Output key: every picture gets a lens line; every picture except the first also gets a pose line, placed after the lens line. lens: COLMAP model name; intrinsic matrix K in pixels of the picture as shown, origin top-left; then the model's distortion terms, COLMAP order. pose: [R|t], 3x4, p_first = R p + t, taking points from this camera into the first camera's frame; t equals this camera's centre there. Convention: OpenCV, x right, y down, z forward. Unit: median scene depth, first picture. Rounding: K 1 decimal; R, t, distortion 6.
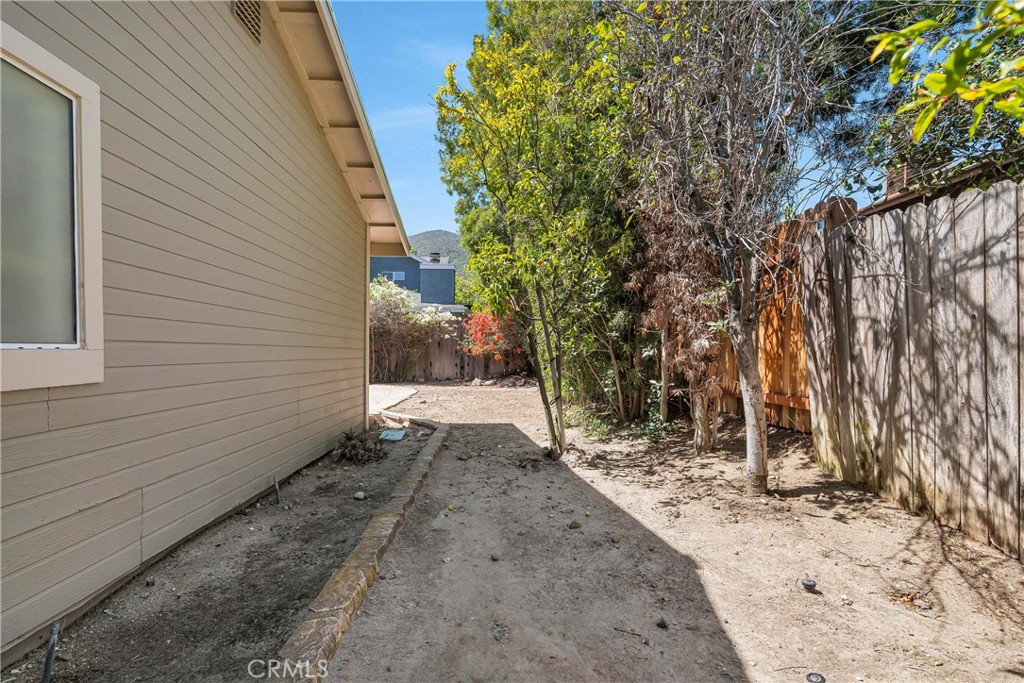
lens RADIAL K [[487.0, 0, 509.5], [0, 487.0, 349.1], [0, 0, 1]] dist [0.000916, 0.001423]
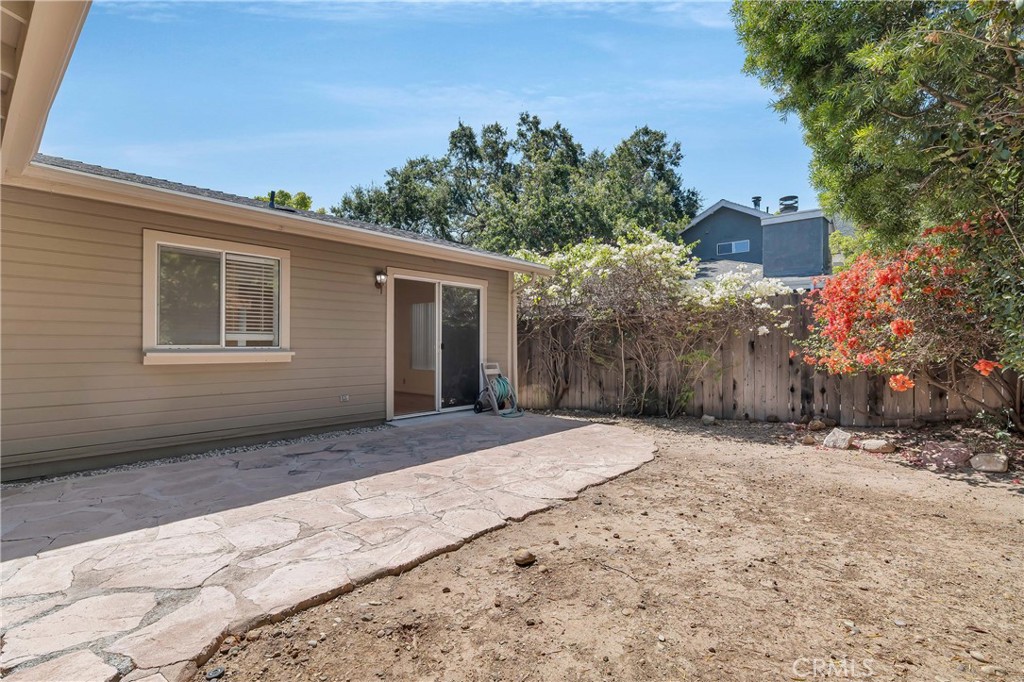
lens RADIAL K [[469.7, 0, 512.0], [0, 469.7, 341.0], [0, 0, 1]] dist [0.000316, 0.000360]
pose [[0.723210, -0.005135, -0.690609, 0.007701], [-0.001242, 0.999961, -0.008736, -0.010732], [0.690627, 0.007176, 0.723176, 0.495460]]
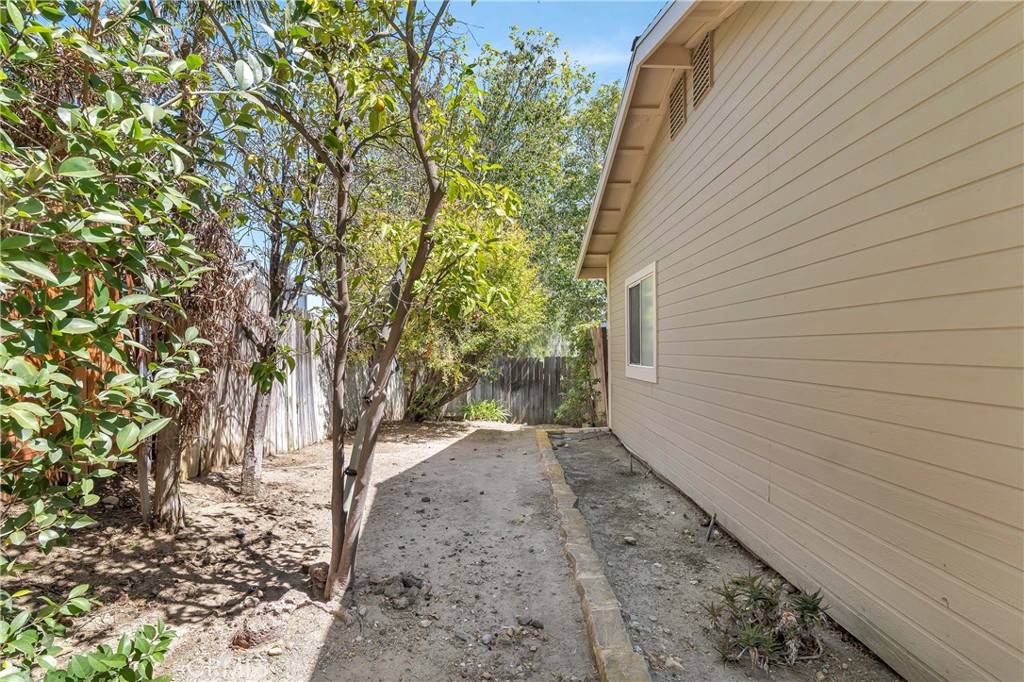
lens RADIAL K [[487.0, 0, 509.5], [0, 487.0, 348.6], [0, 0, 1]] dist [0.000916, 0.001423]
pose [[-0.999243, 0.001412, 0.038864, -0.186839], [0.001474, 0.999998, 0.001581, -0.061499], [-0.038862, 0.001637, -0.999243, 2.602974]]
